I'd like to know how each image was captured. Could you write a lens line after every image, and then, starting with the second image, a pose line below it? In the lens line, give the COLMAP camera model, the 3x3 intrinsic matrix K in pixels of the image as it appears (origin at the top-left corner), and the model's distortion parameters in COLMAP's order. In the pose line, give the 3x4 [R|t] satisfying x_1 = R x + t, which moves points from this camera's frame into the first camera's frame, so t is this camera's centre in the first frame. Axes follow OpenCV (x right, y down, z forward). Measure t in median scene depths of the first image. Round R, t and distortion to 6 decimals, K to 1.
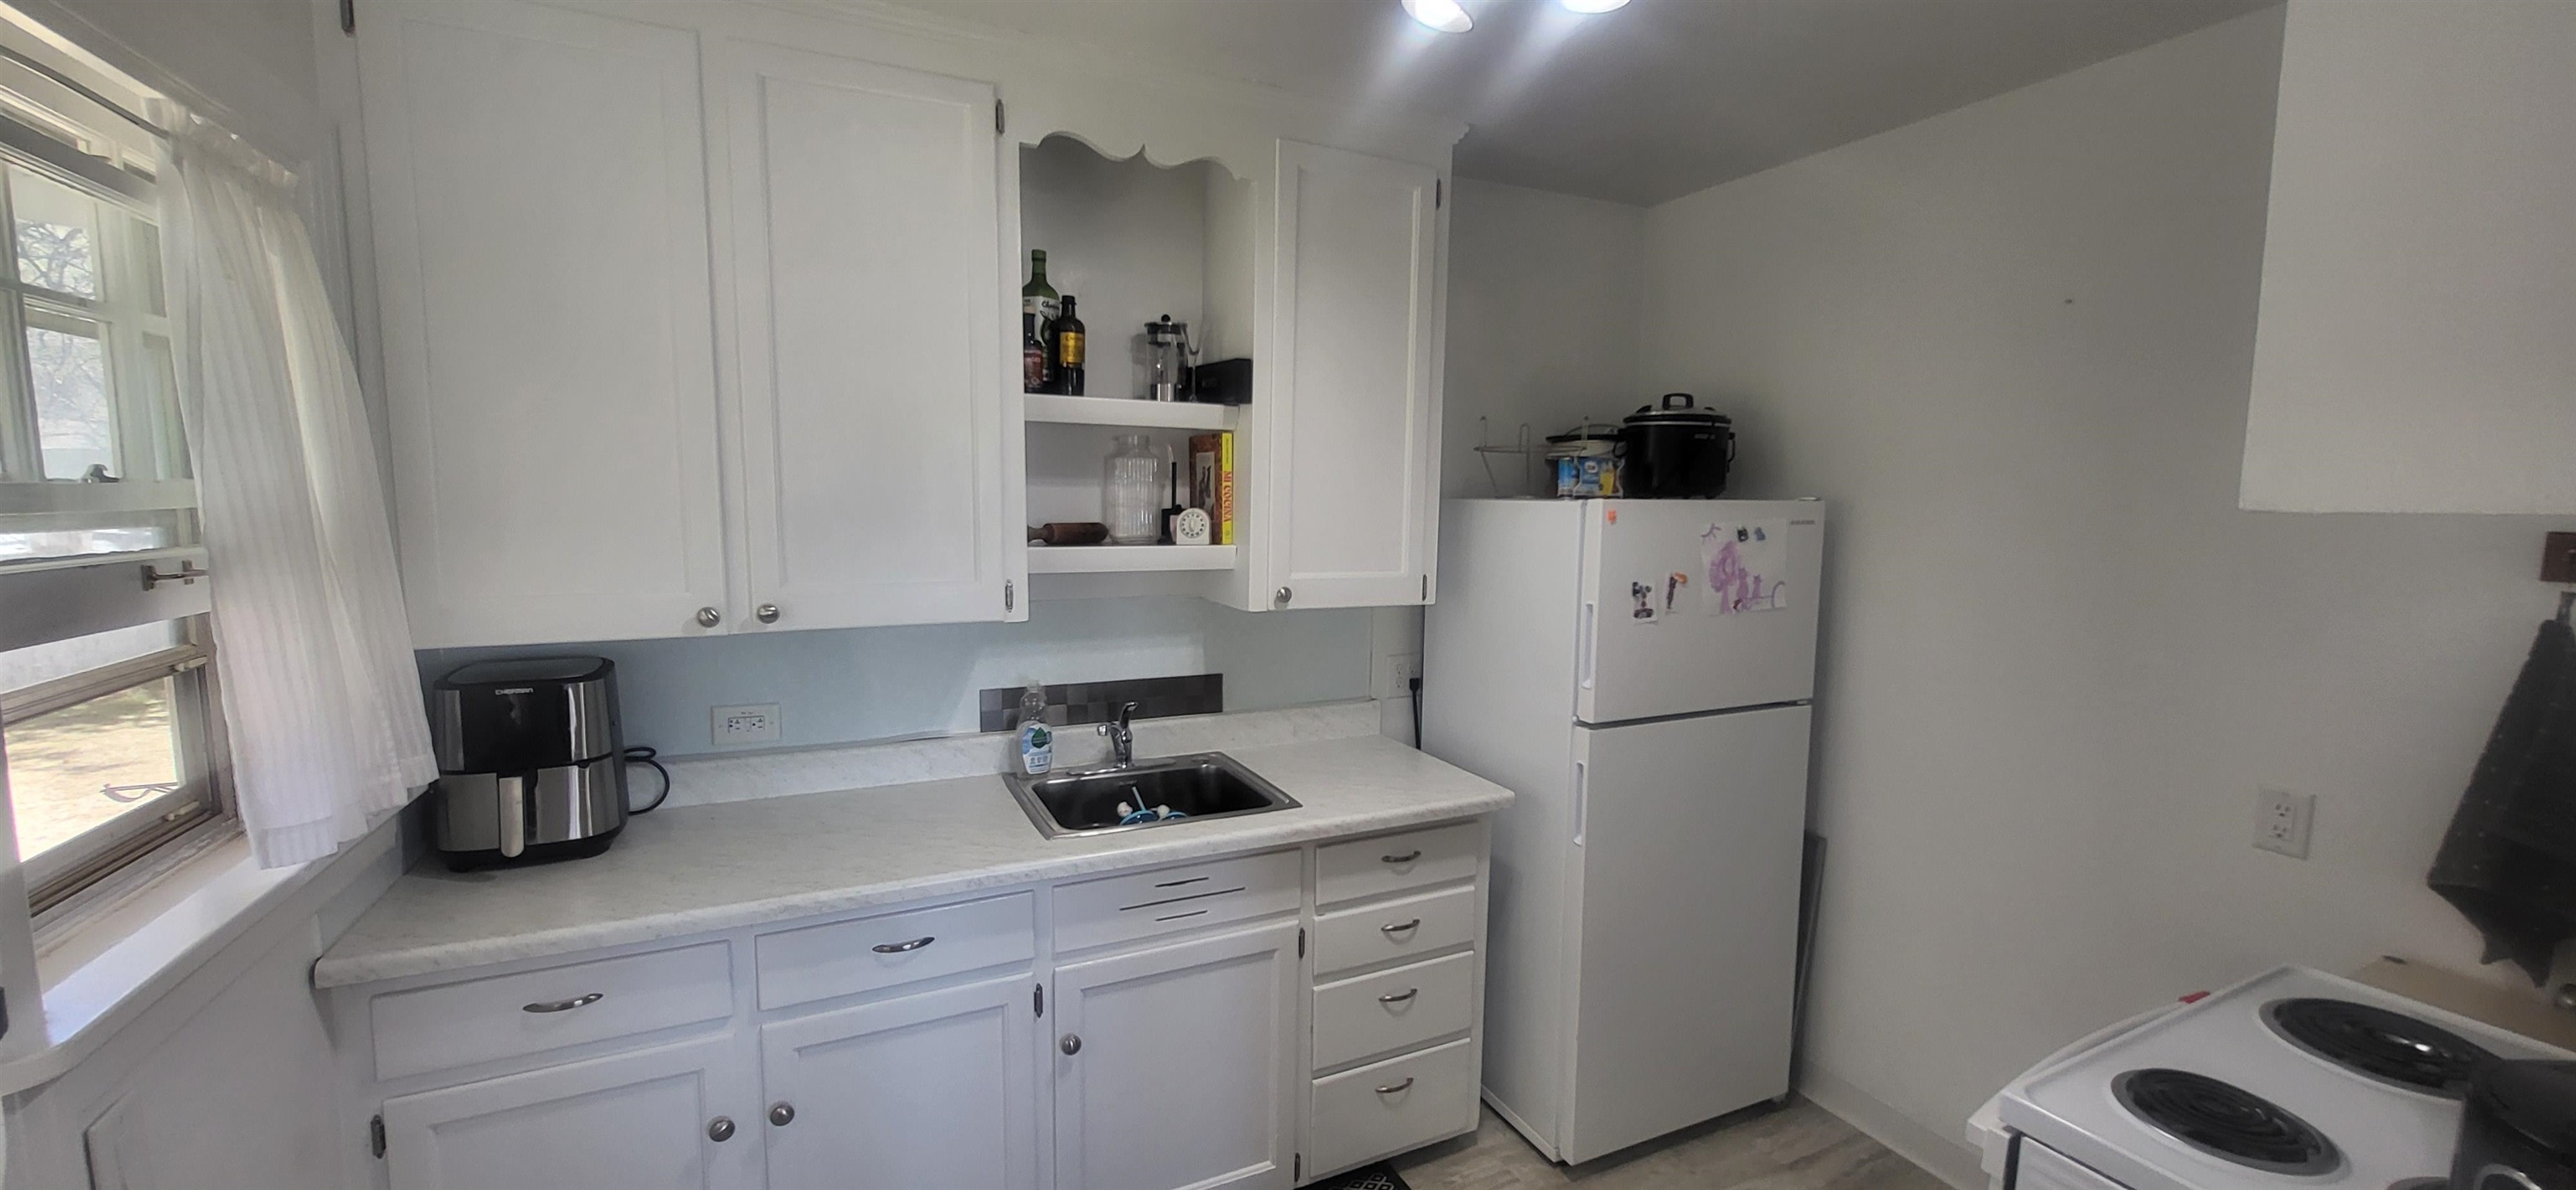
lens RADIAL K [[1010.9, 0, 1305.0], [0, 1010.9, 599.2], [0, 0, 1]] dist [-0.000470, -0.000618]
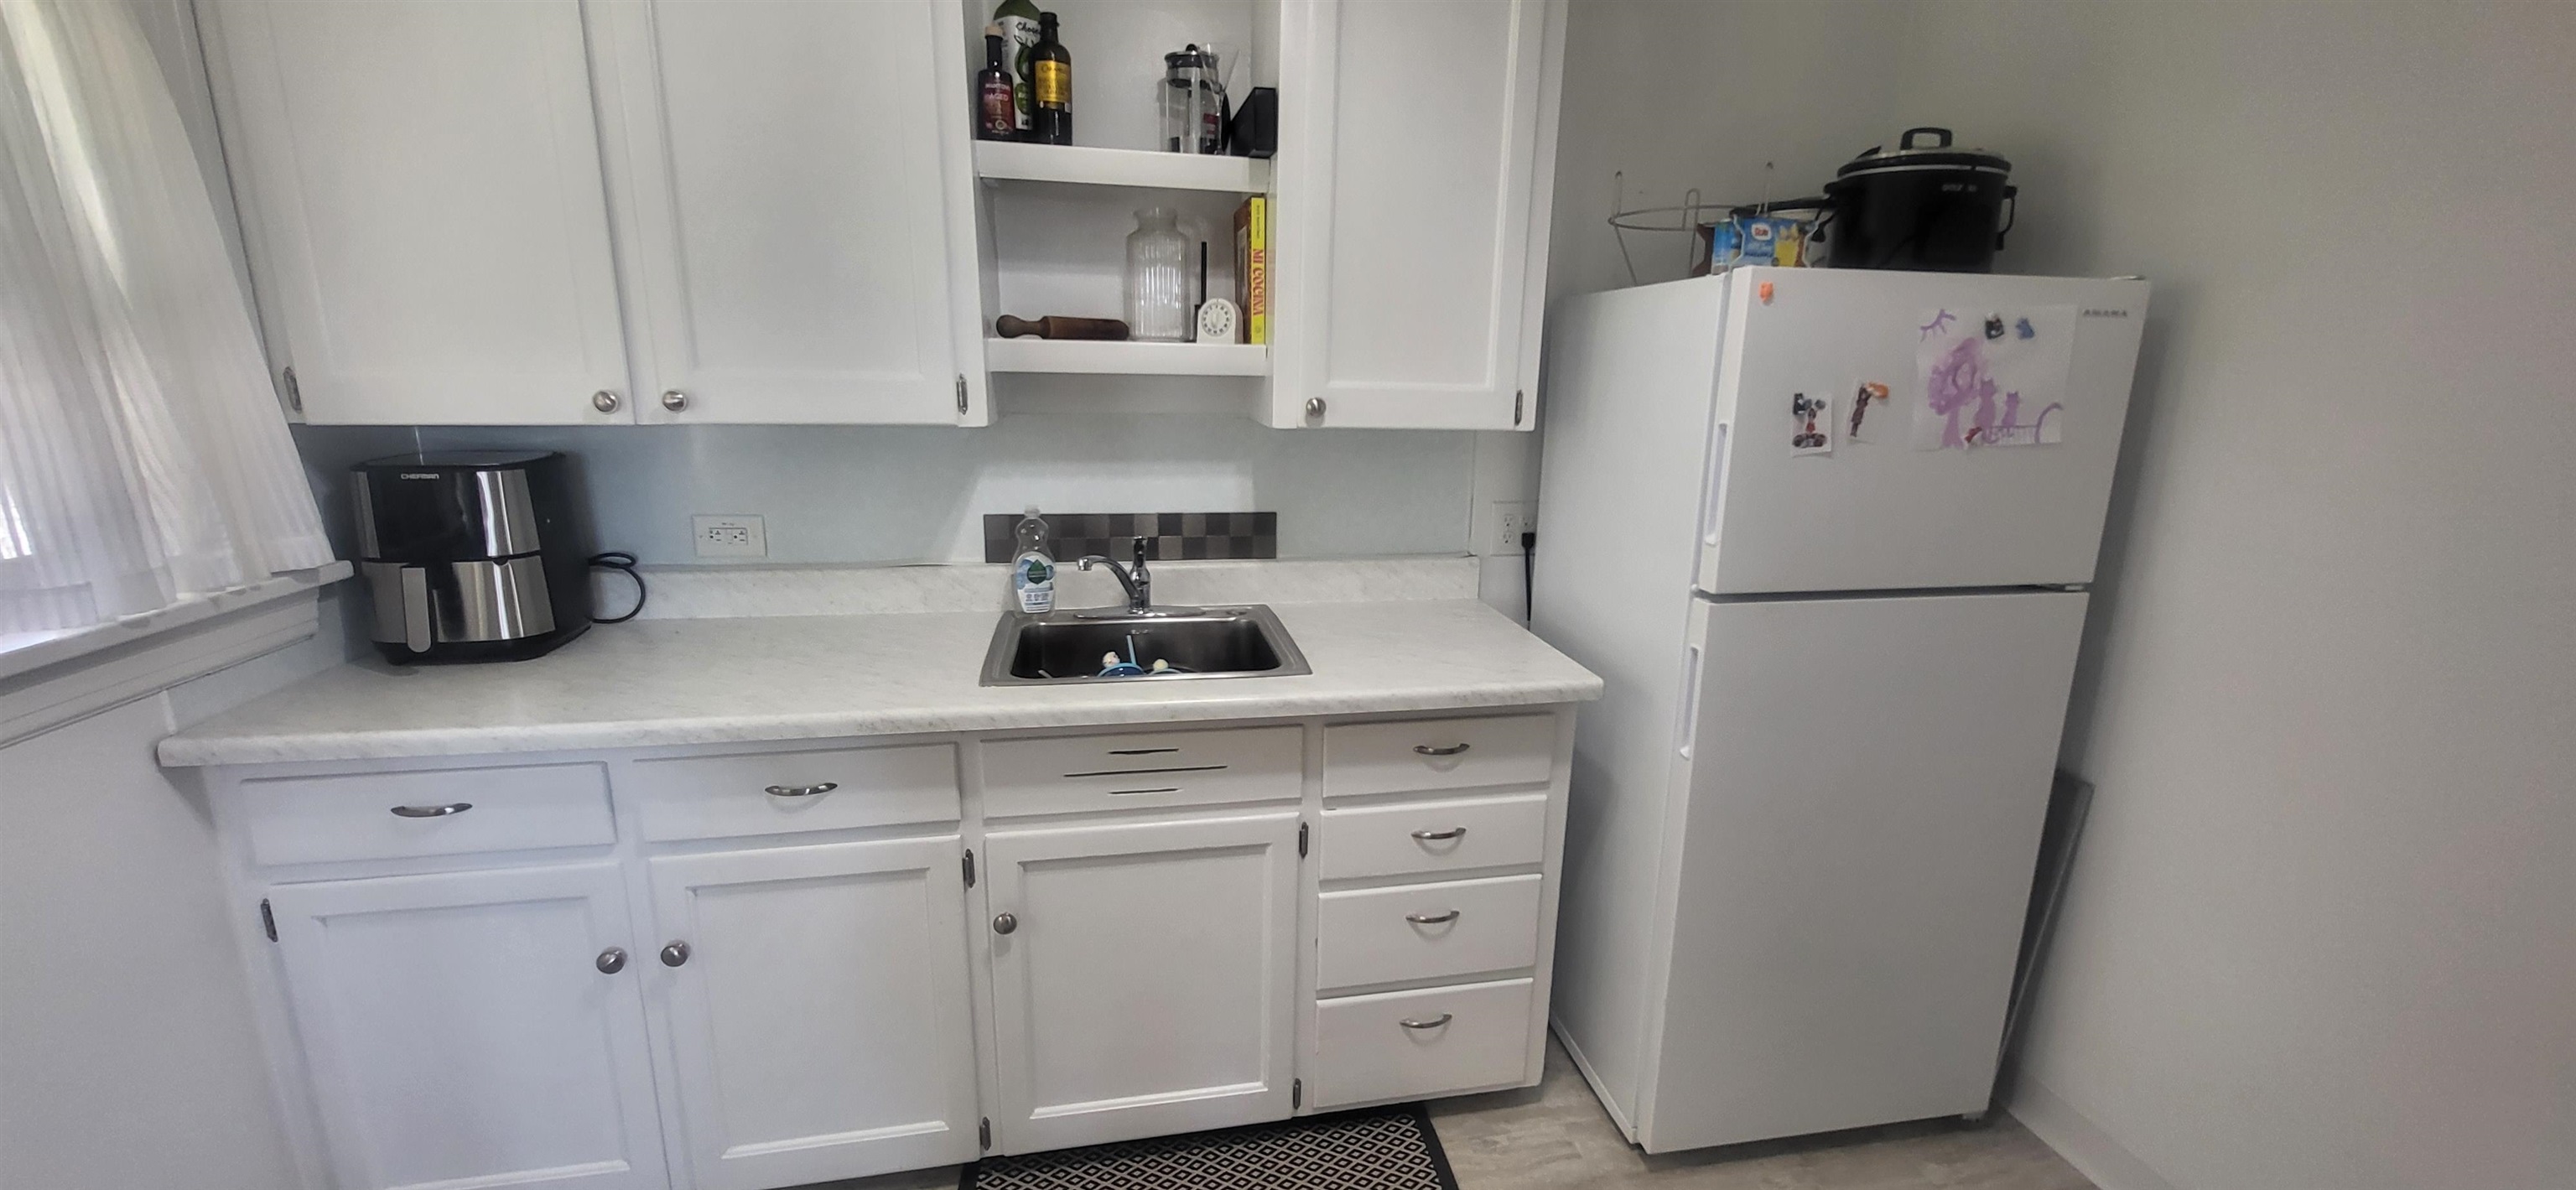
lens RADIAL K [[1010.9, 0, 1305.0], [0, 1010.9, 599.2], [0, 0, 1]] dist [-0.000470, -0.000618]
pose [[0.965874, 0.064543, -0.250843, 0.181598], [-0.033148, 0.991294, 0.127427, 0.044576], [0.256884, -0.114764, 0.959604, 0.237375]]
